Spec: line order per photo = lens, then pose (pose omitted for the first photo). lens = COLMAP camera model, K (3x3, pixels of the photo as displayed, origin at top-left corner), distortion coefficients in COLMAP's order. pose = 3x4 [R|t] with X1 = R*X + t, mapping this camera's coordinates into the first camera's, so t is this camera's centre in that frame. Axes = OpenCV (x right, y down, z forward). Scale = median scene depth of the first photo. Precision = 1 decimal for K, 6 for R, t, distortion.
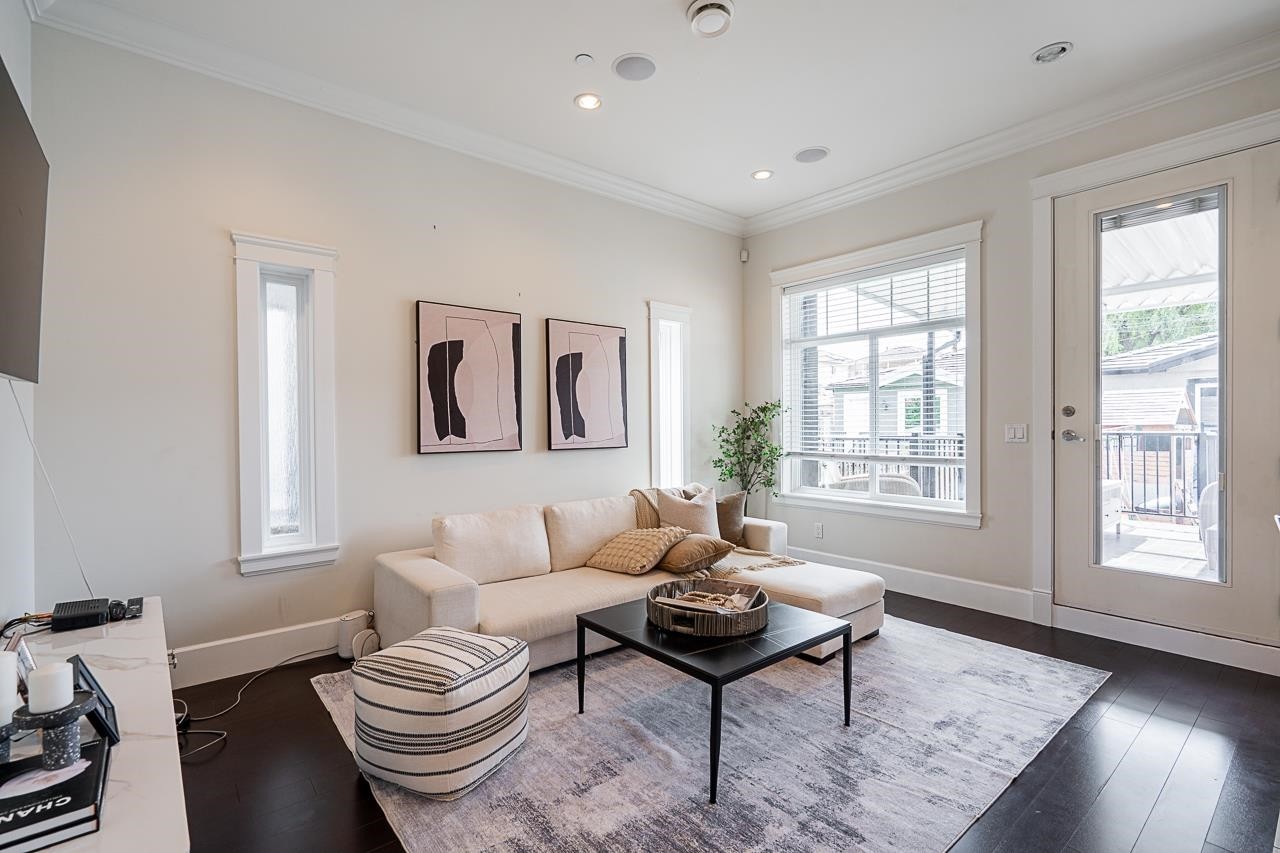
lens RADIAL K [[580.1, 0, 635.3], [0, 580.1, 423.5], [0, 0, 1]] dist [-0.001649, 0.000675]
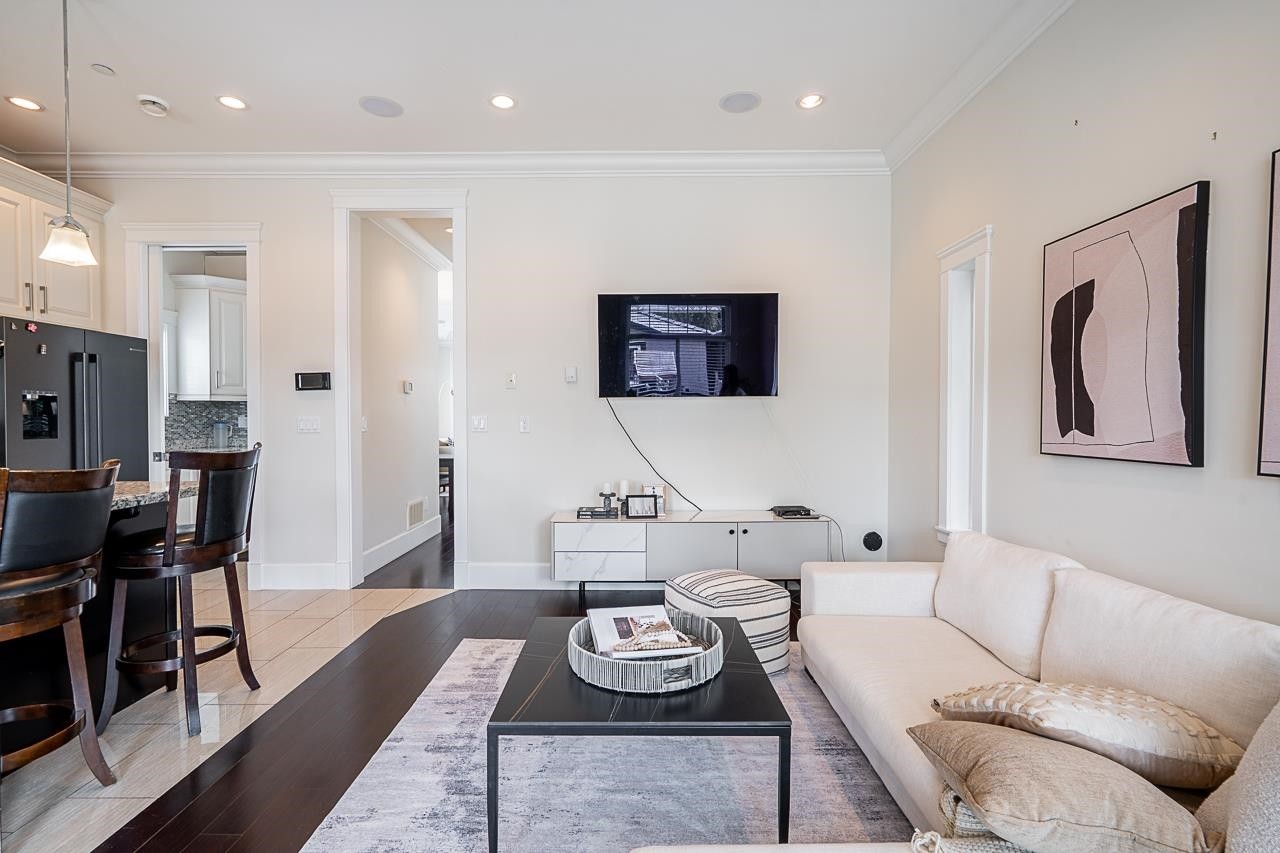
lens RADIAL K [[580.1, 0, 636.7], [0, 580.1, 430.1], [0, 0, 1]] dist [-0.001649, 0.000675]
pose [[-0.634670, 0.024939, -0.772381, 0.520013], [0.008853, 0.999648, 0.025003, -0.000983], [0.772733, 0.009031, -0.634668, 1.055392]]
